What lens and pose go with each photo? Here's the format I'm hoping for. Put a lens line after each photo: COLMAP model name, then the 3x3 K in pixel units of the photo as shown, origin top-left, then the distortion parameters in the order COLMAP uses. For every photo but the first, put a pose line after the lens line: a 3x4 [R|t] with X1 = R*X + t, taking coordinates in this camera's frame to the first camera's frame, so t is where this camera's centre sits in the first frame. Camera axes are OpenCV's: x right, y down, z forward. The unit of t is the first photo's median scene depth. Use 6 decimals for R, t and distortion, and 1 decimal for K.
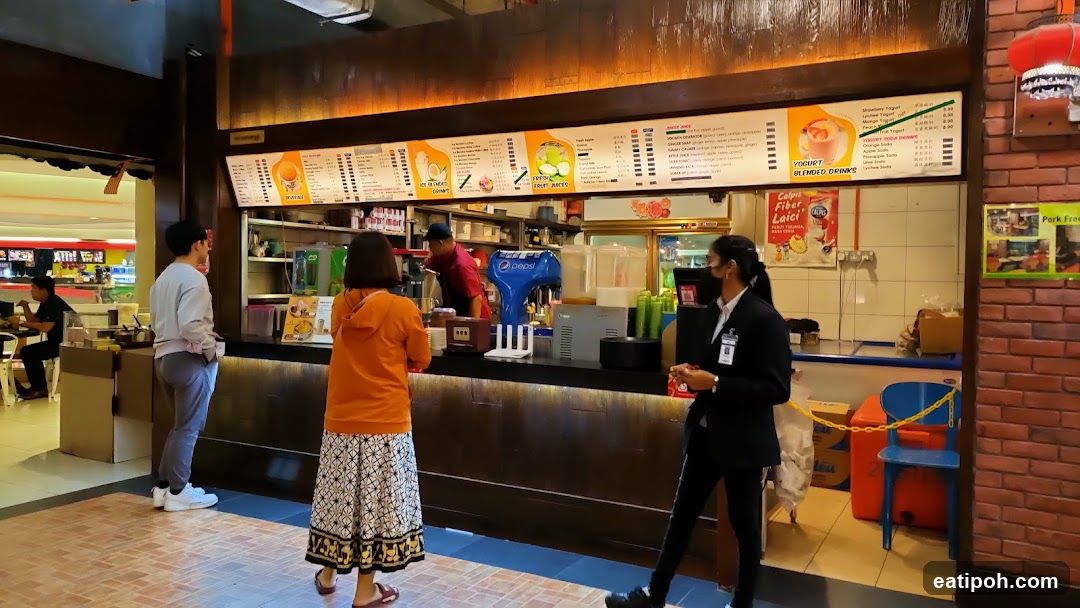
lens RADIAL K [[803.9, 0, 540.0], [0, 803.9, 304.0], [0, 0, 1]] dist [0.007853, 0.003543]
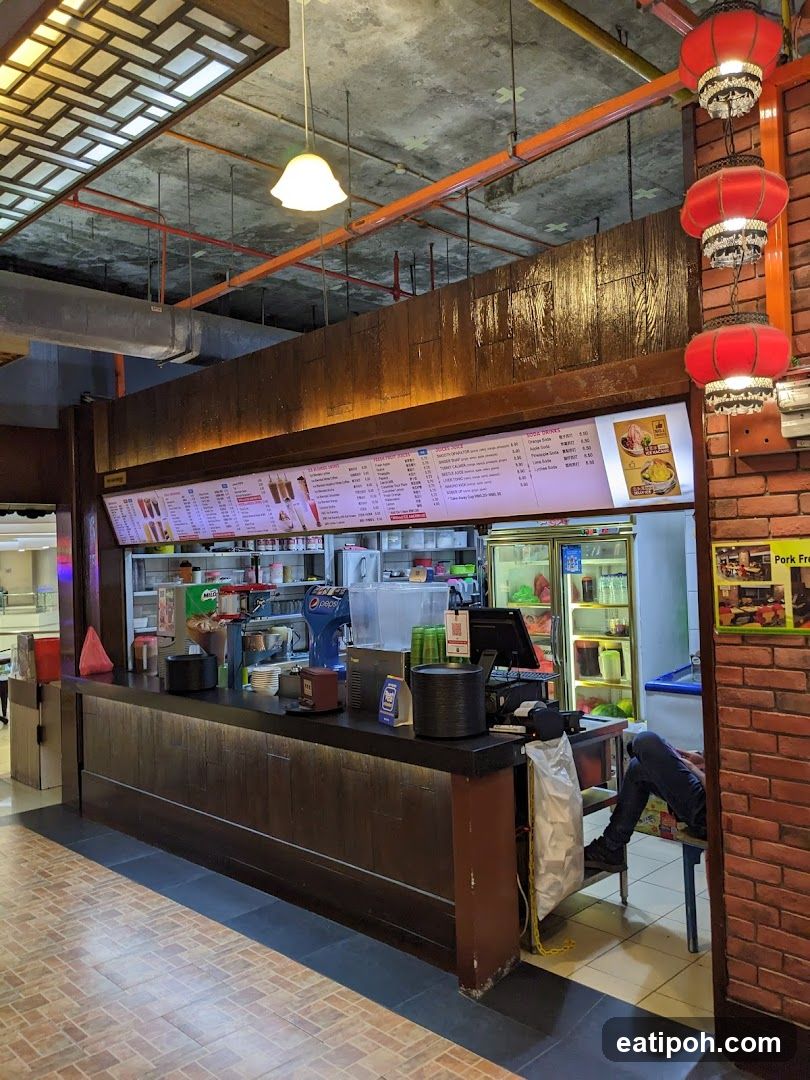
lens RADIAL K [[853.2, 0, 405.0], [0, 853.2, 540.0], [0, 0, 1]] dist [-0.007422, -0.004005]
pose [[0.958859, -0.057454, -0.278008, 0.495904], [0.044633, 0.997637, -0.052236, -0.094204], [0.280352, 0.037679, 0.959157, 0.095351]]
